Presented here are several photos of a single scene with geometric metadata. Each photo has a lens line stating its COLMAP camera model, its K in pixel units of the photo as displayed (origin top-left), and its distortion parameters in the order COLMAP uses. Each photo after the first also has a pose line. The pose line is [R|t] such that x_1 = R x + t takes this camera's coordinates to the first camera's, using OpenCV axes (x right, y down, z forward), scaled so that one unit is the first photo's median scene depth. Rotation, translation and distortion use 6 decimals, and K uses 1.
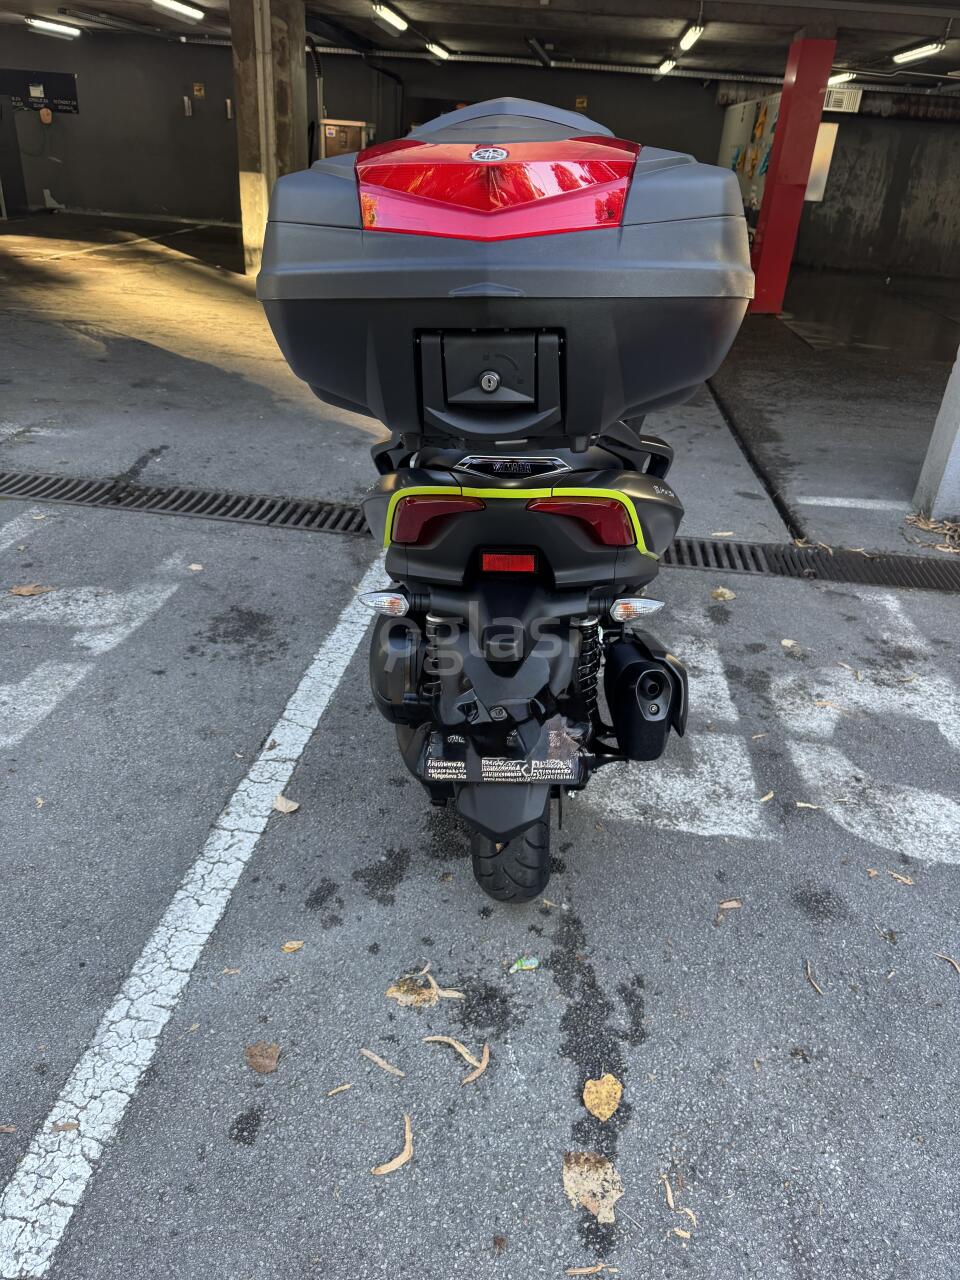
lens RADIAL K [[907.8, 0, 480.0], [0, 907.8, 640.0], [0, 0, 1]] dist [-0.001969, -0.009636]
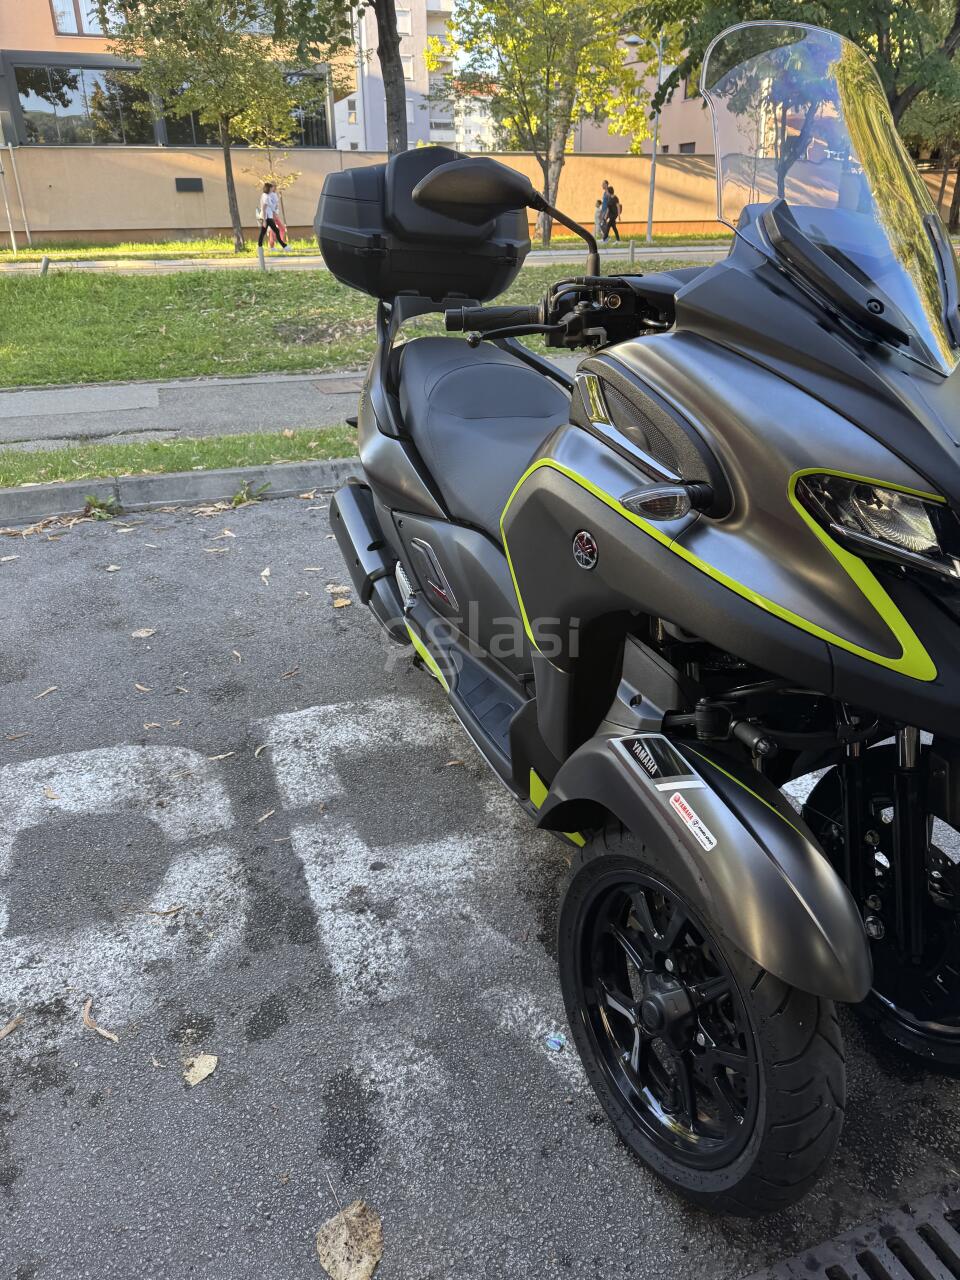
lens RADIAL K [[880.4, 0, 486.3], [0, 880.4, 655.4], [0, 0, 1]] dist [-0.002456, -0.004890]
pose [[-0.889615, 0.153334, -0.430201, 0.413857], [-0.252548, 0.619679, 0.743113, -0.595760], [0.380532, 0.769731, -0.512552, 1.256326]]
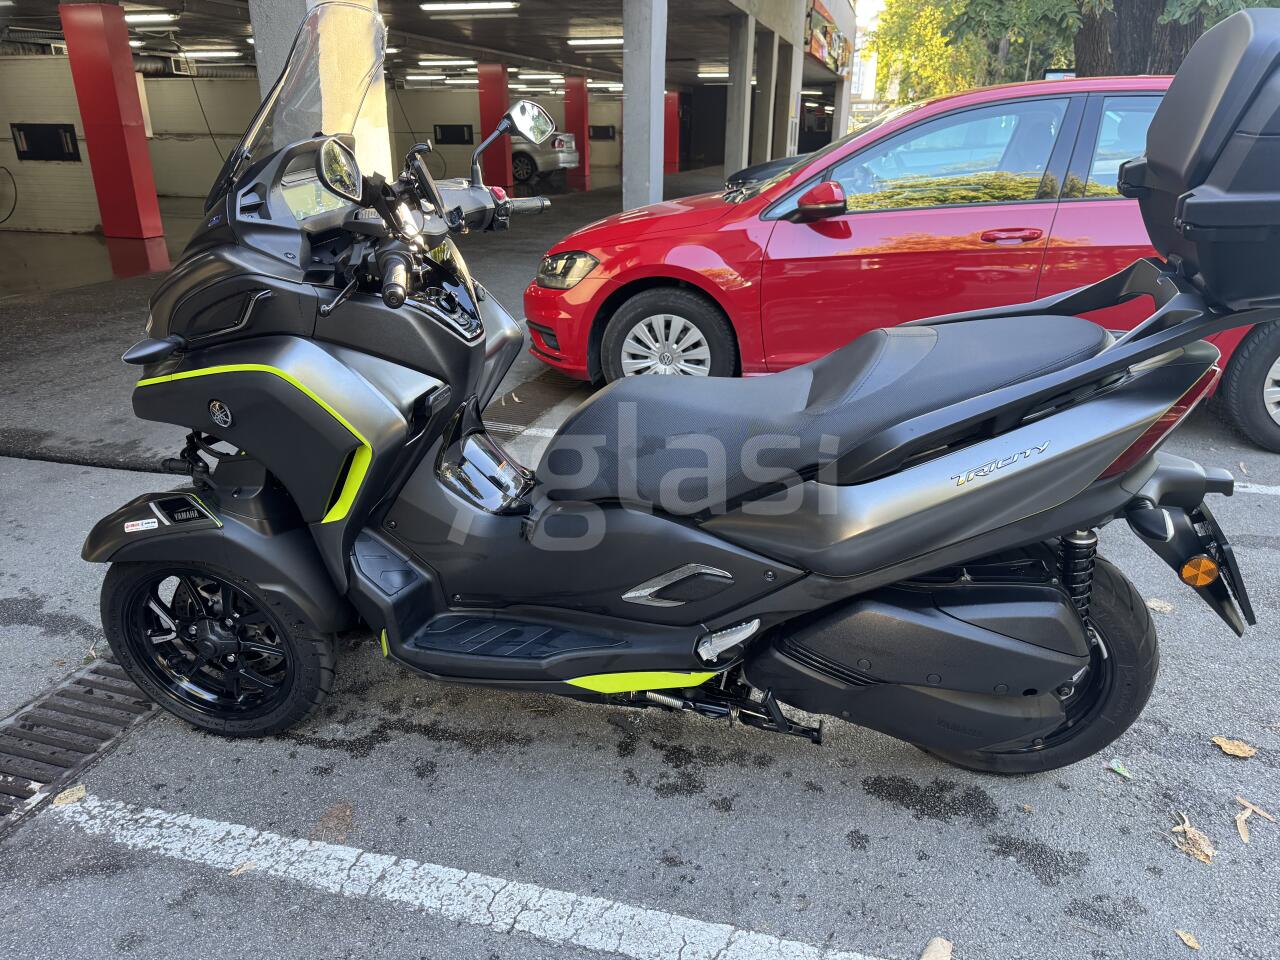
lens RADIAL K [[903.0, 0, 647.5], [0, 903.0, 485.7], [0, 0, 1]] dist [-0.003732, -0.003151]
pose [[0.149465, -0.414418, 0.897729, -0.556042], [0.465663, 0.830439, 0.305826, -0.341615], [-0.872249, 0.372329, 0.317101, 0.634467]]
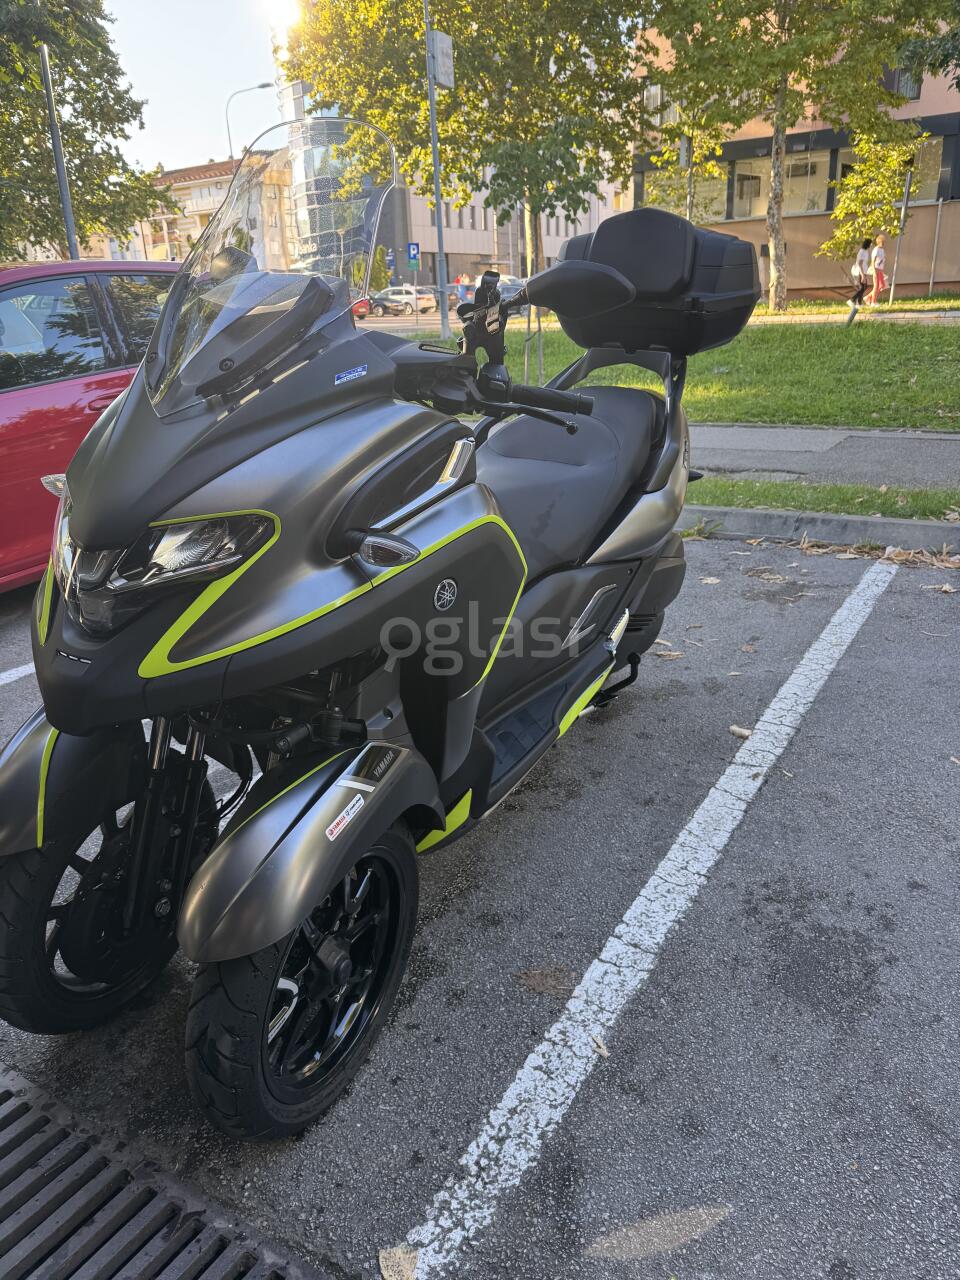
lens RADIAL K [[907.8, 0, 480.0], [0, 907.8, 640.0], [0, 0, 1]] dist [-0.001969, -0.009636]
pose [[-0.906931, -0.164265, 0.387935, -0.266777], [0.189845, 0.662688, 0.724433, -0.662171], [-0.376079, 0.730658, -0.569827, 1.330445]]
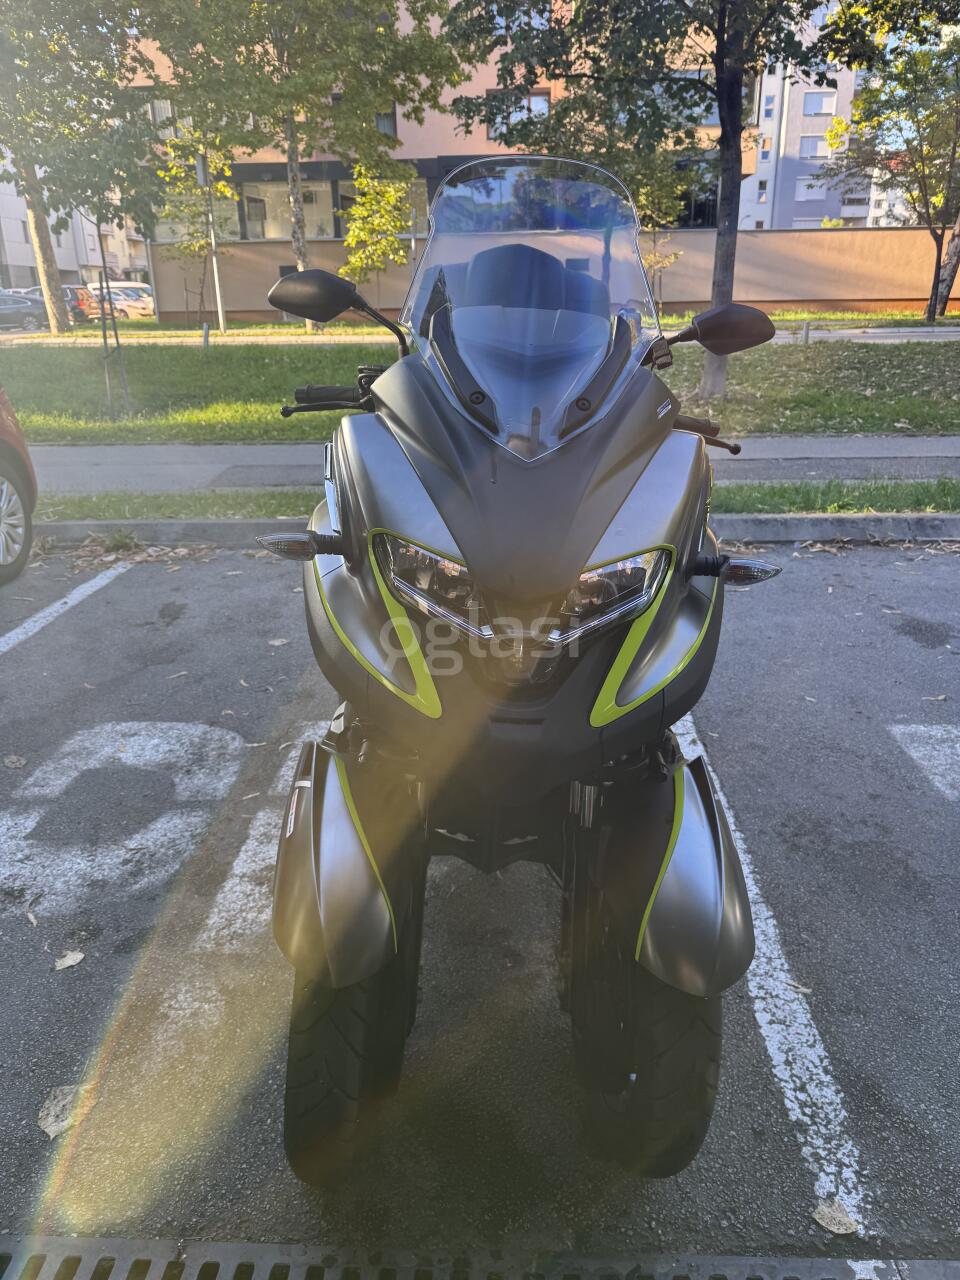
lens RADIAL K [[898.1, 0, 485.8], [0, 898.1, 639.8], [0, 0, 1]] dist [-0.008109, -0.006985]
pose [[-0.995948, -0.015655, -0.088558, 0.127317], [-0.076581, 0.663911, 0.743880, -0.693474], [0.047149, 0.747648, -0.662420, 1.393210]]
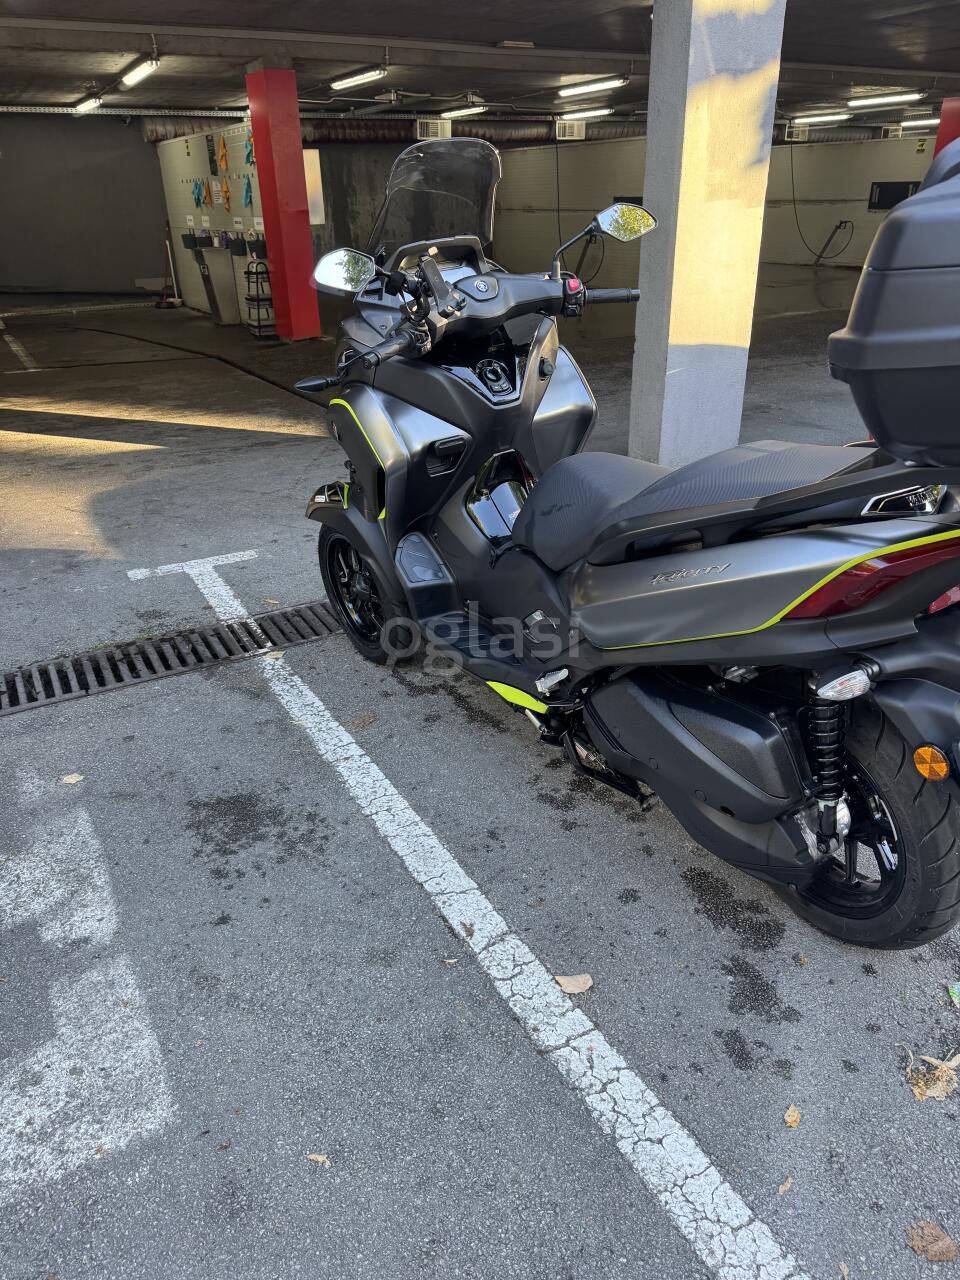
lens RADIAL K [[903.0, 0, 476.8], [0, 903.0, 645.9], [0, 0, 1]] dist [-0.003732, -0.003151]
pose [[0.811681, -0.330685, 0.481479, -0.439446], [0.340689, 0.937595, 0.069615, -0.145754], [-0.474453, 0.107530, 0.873689, 0.223076]]
